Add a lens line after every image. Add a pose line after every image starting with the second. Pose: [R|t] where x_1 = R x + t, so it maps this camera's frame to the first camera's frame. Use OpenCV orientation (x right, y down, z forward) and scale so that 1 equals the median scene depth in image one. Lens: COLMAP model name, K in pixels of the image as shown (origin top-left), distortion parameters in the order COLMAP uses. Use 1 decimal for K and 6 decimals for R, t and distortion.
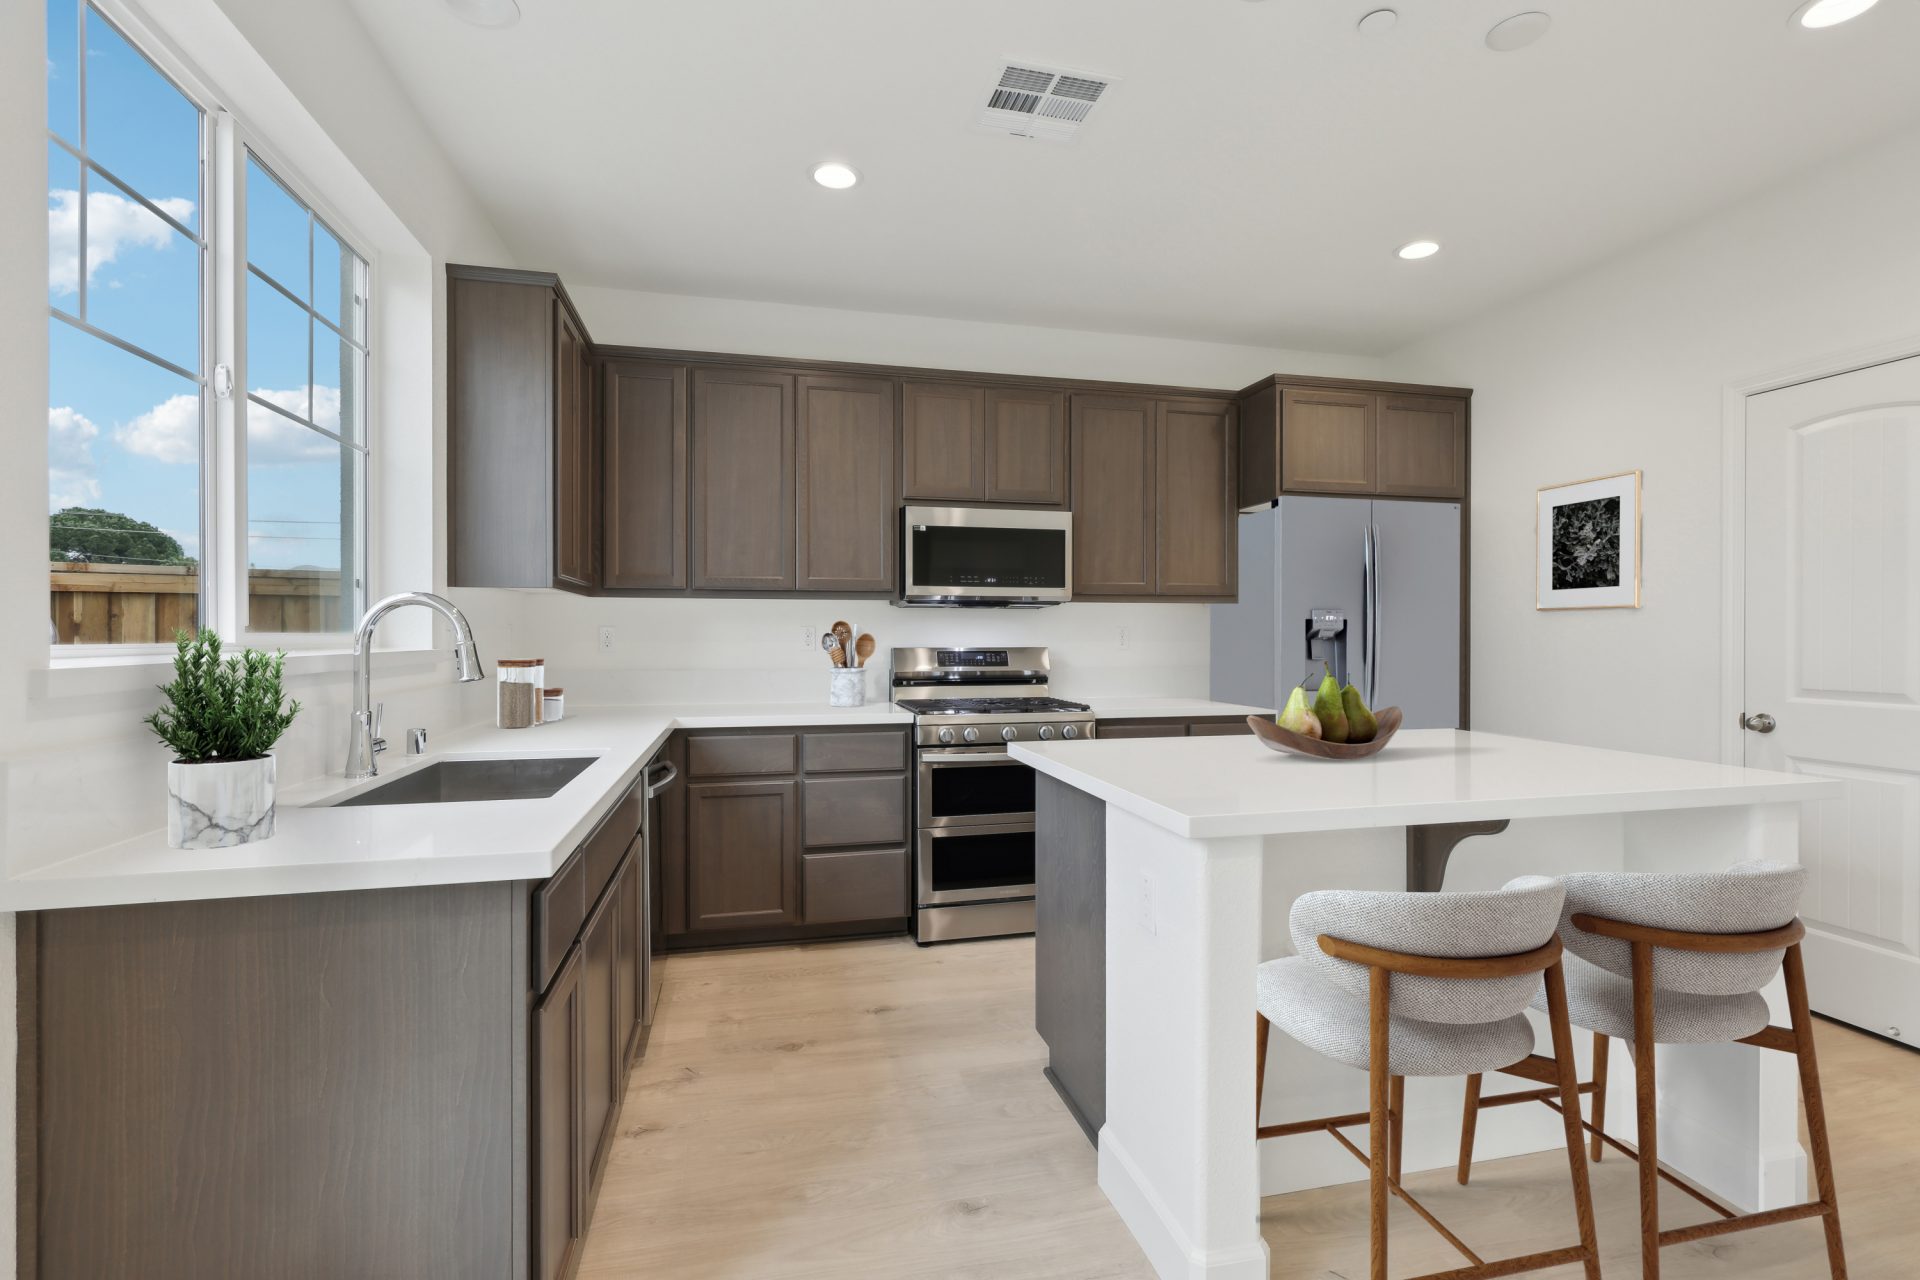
lens RADIAL K [[895.4, 0, 960.0], [0, 895.4, 640.0], [0, 0, 1]] dist [0.004693, 0.000431]
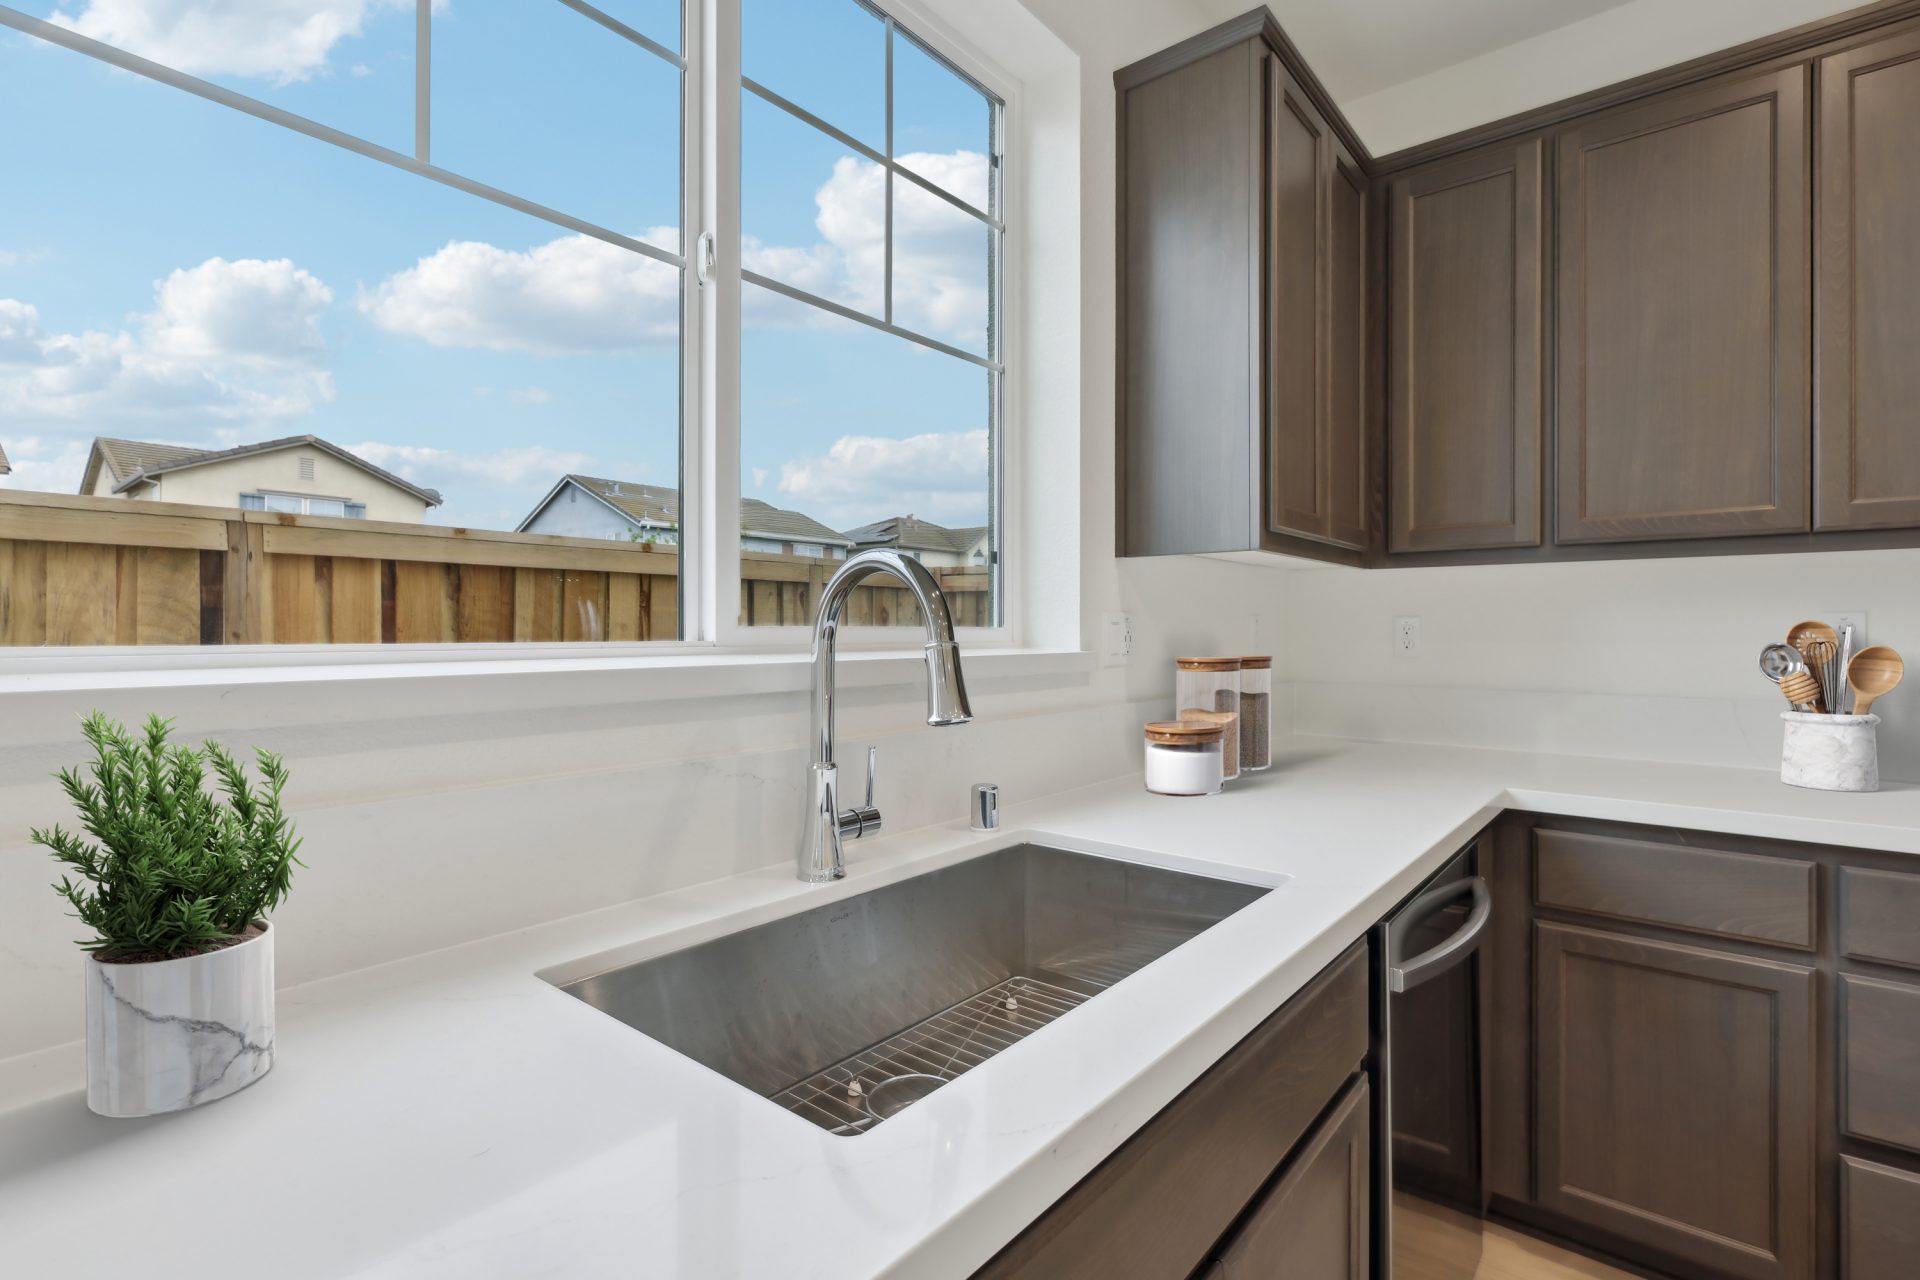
lens RADIAL K [[896.0, 0, 965.5], [0, 896.0, 630.6], [0, 0, 1]] dist [-0.001780, -0.000236]
pose [[0.604680, 0.000403, -0.796468, -0.089585], [-0.005385, 0.999979, -0.003582, -0.001752], [0.796450, 0.006455, 0.604670, 0.417701]]
